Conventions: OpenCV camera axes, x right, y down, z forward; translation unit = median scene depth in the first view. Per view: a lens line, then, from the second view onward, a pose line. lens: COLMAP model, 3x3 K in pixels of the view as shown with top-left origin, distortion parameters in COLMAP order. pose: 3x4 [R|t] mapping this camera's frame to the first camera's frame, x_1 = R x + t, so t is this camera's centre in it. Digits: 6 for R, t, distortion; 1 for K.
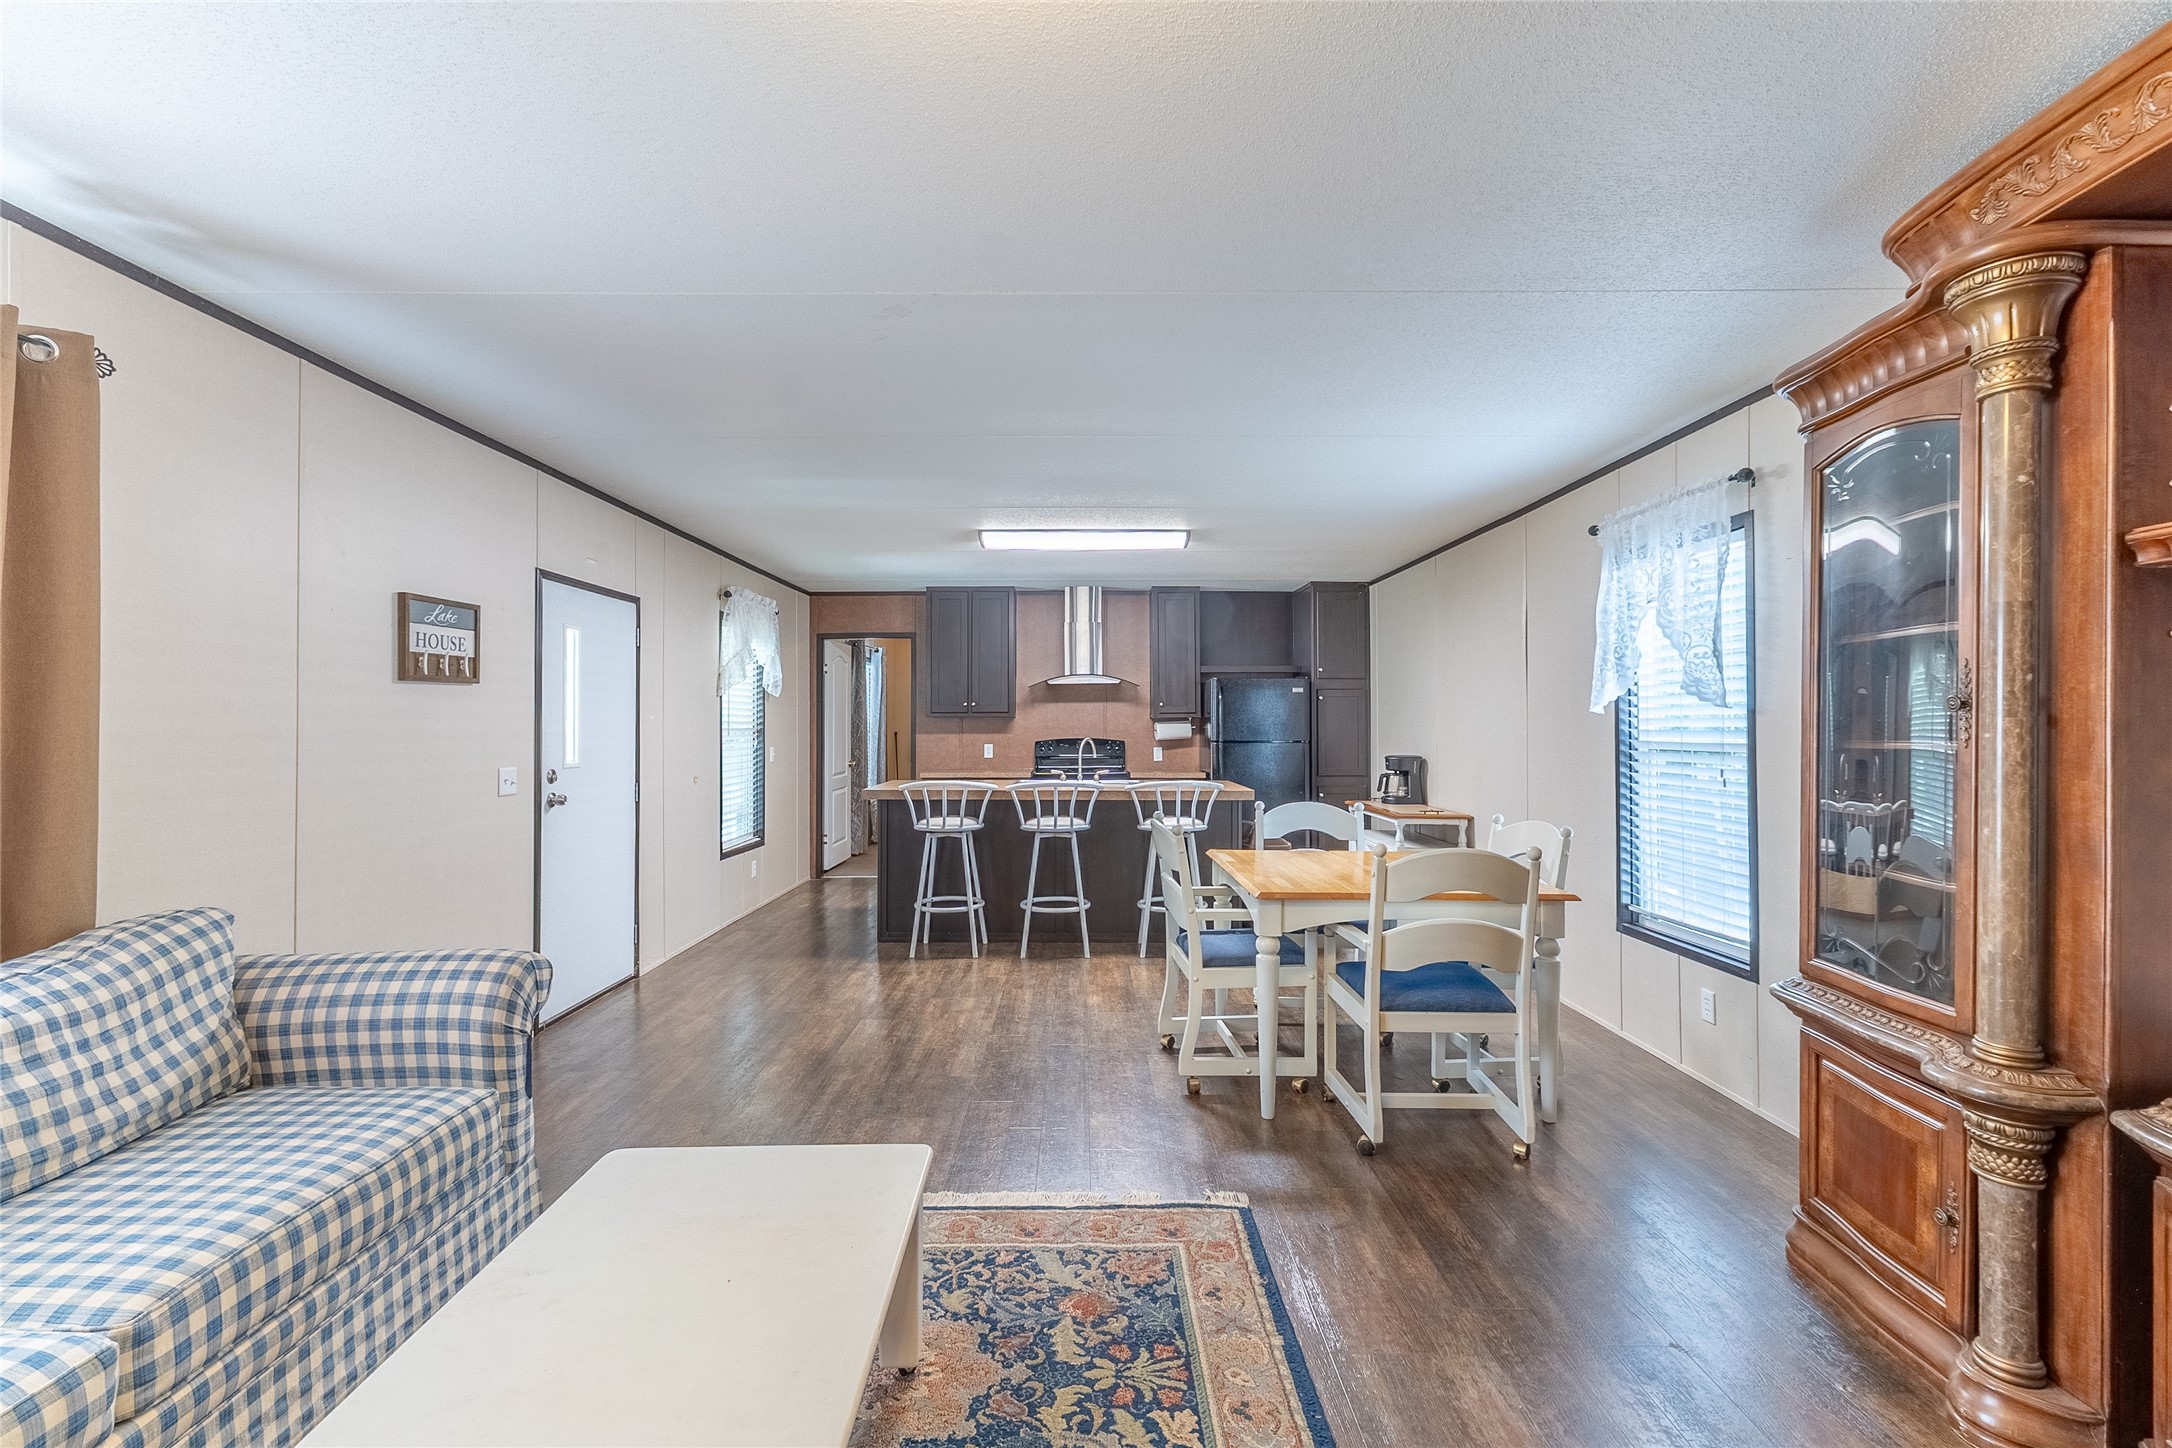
lens RADIAL K [[930.7, 0, 1067.6], [0, 930.7, 705.8], [0, 0, 1]] dist [0.007800, -0.000330]
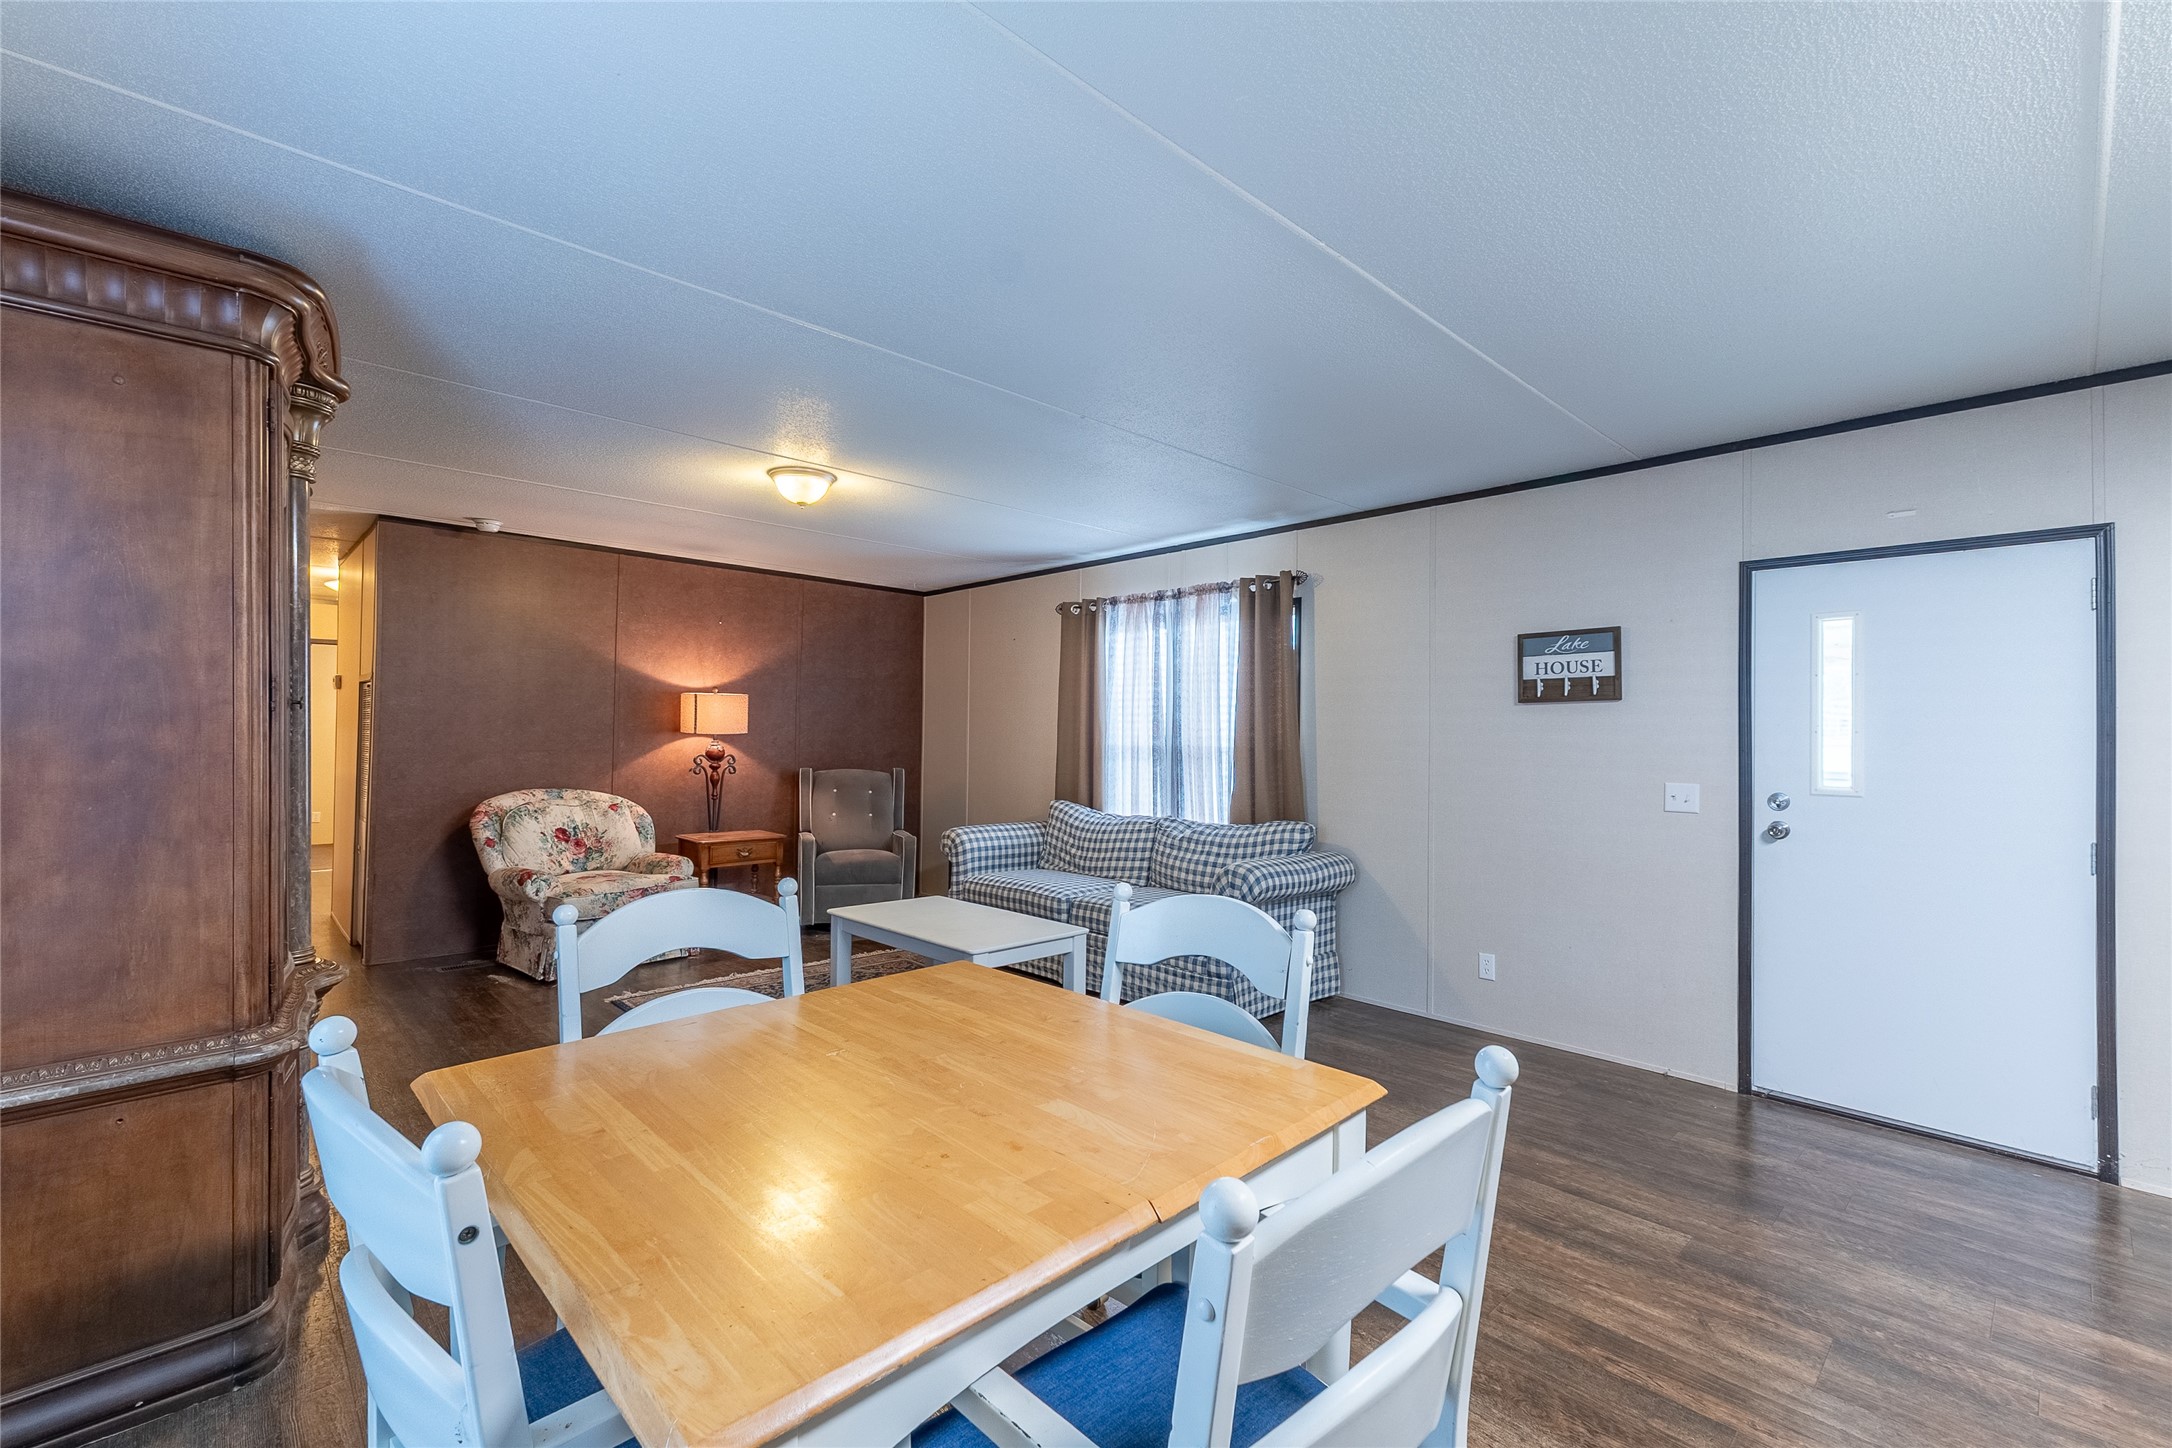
lens RADIAL K [[930.7, 0, 1073.6], [0, 930.7, 724.4], [0, 0, 1]] dist [0.007800, -0.000330]
pose [[-0.724691, -0.019541, -0.688797, 0.609053], [-0.000357, 0.999608, -0.027983, 0.037613], [0.689074, -0.020033, -0.724414, 1.488070]]
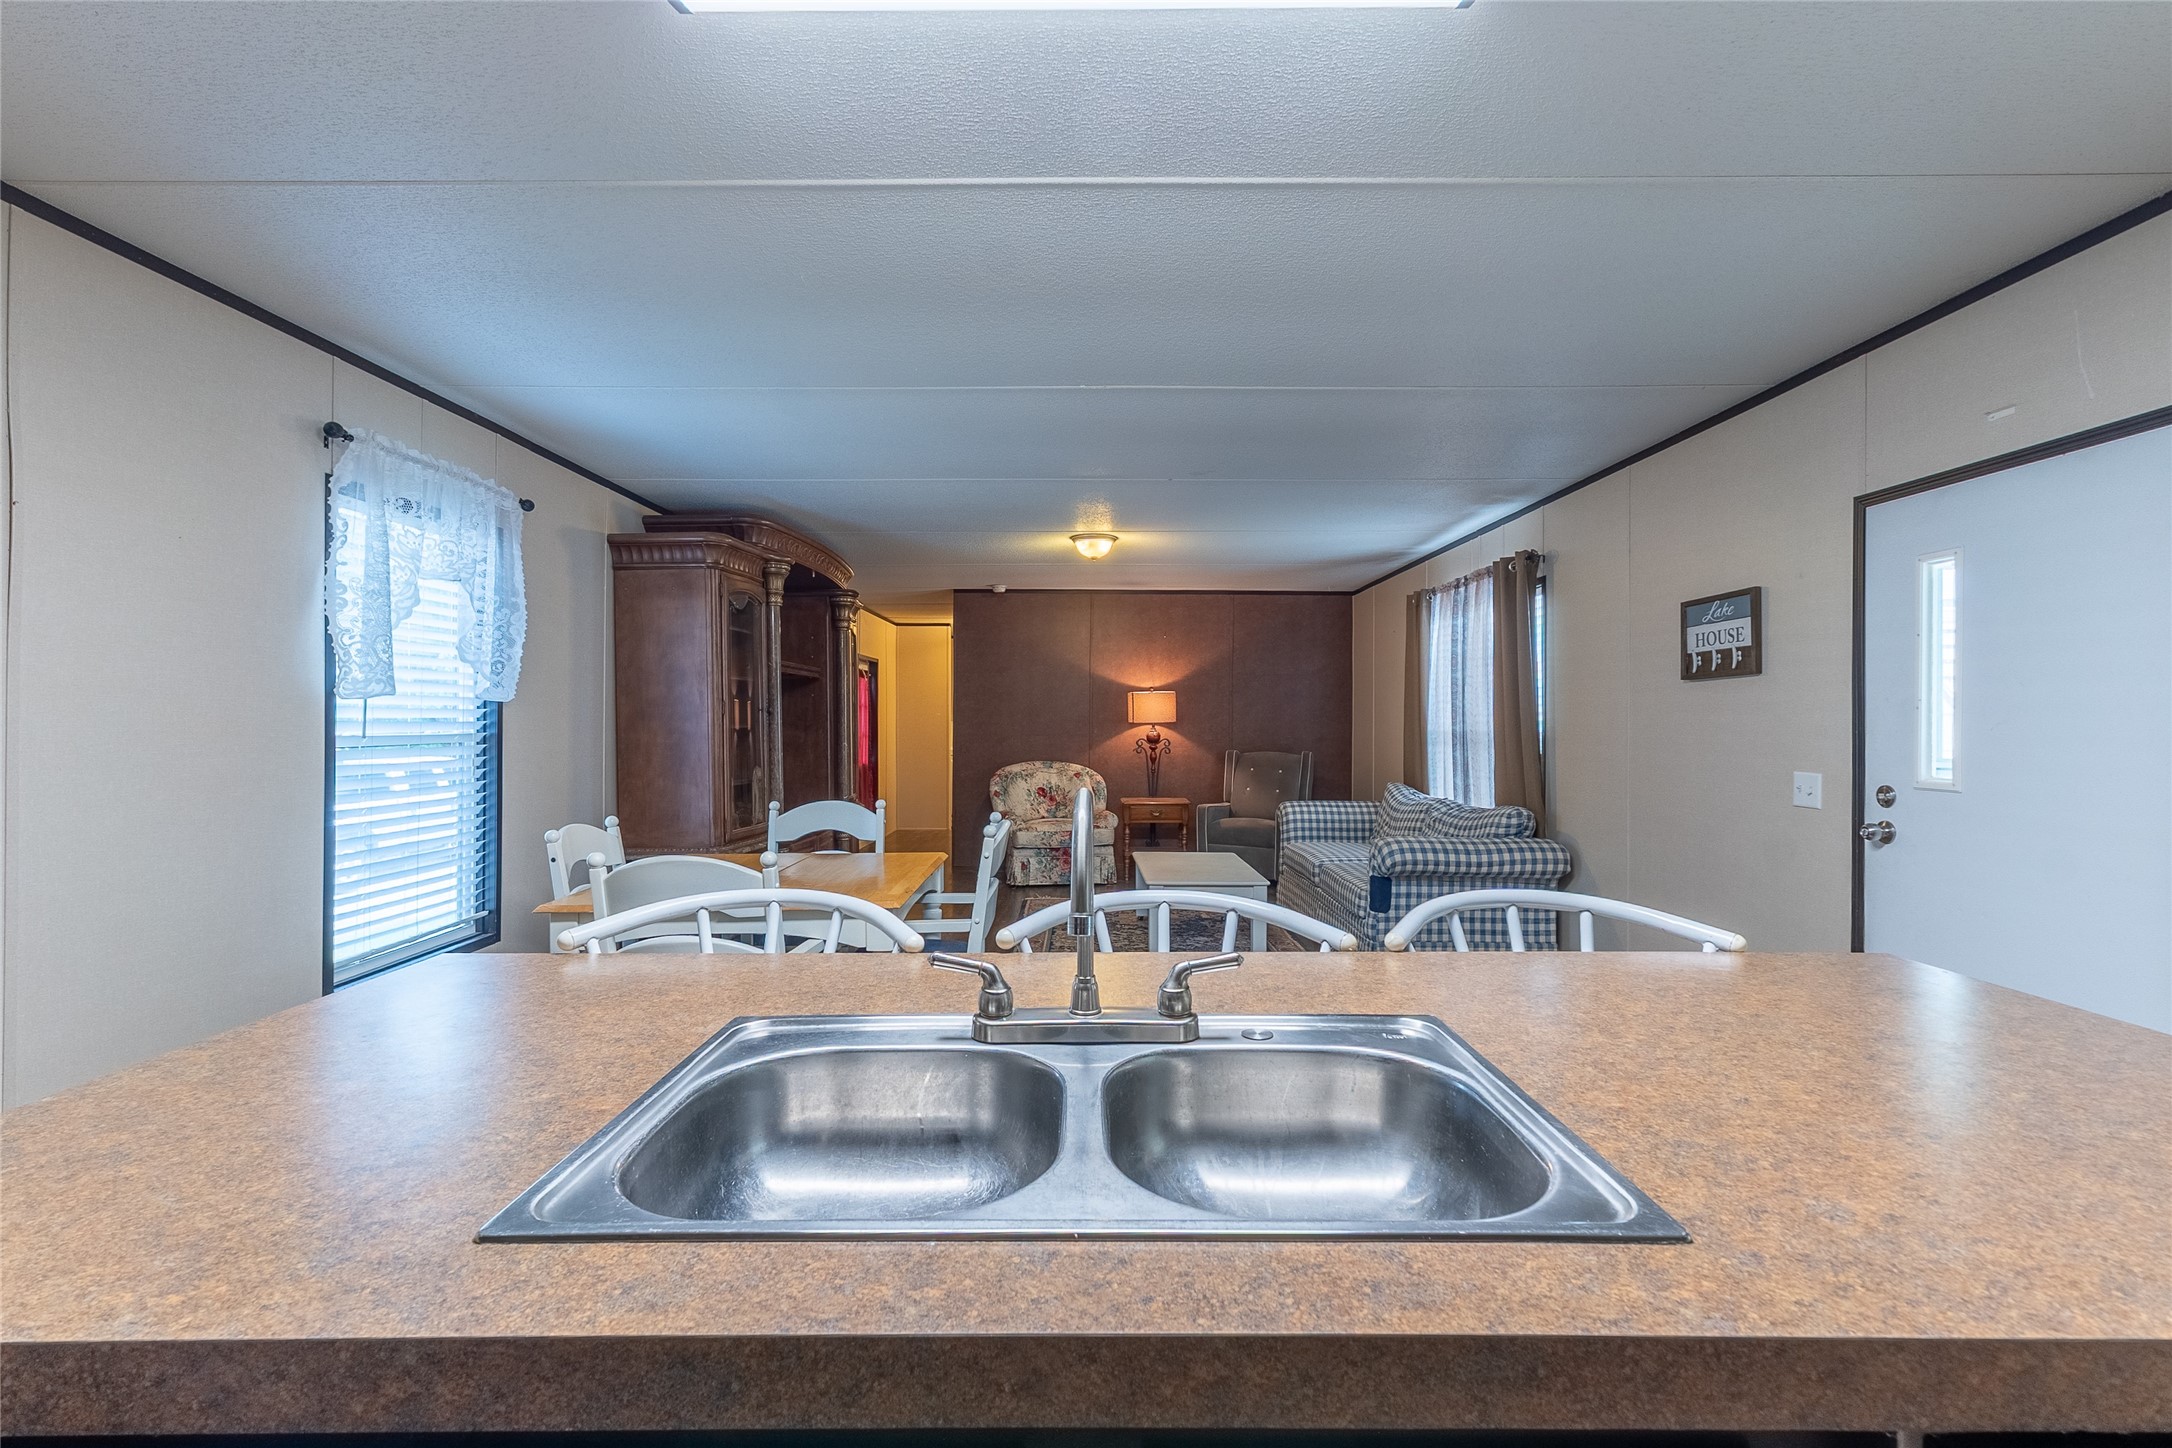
lens RADIAL K [[930.7, 0, 1091.8], [0, 930.7, 721.0], [0, 0, 1]] dist [0.007800, -0.000330]
pose [[-0.999924, -0.003999, -0.011640, 0.022300], [-0.003786, 0.999827, -0.018210, 0.045288], [0.011711, -0.018165, -0.999766, 2.101235]]
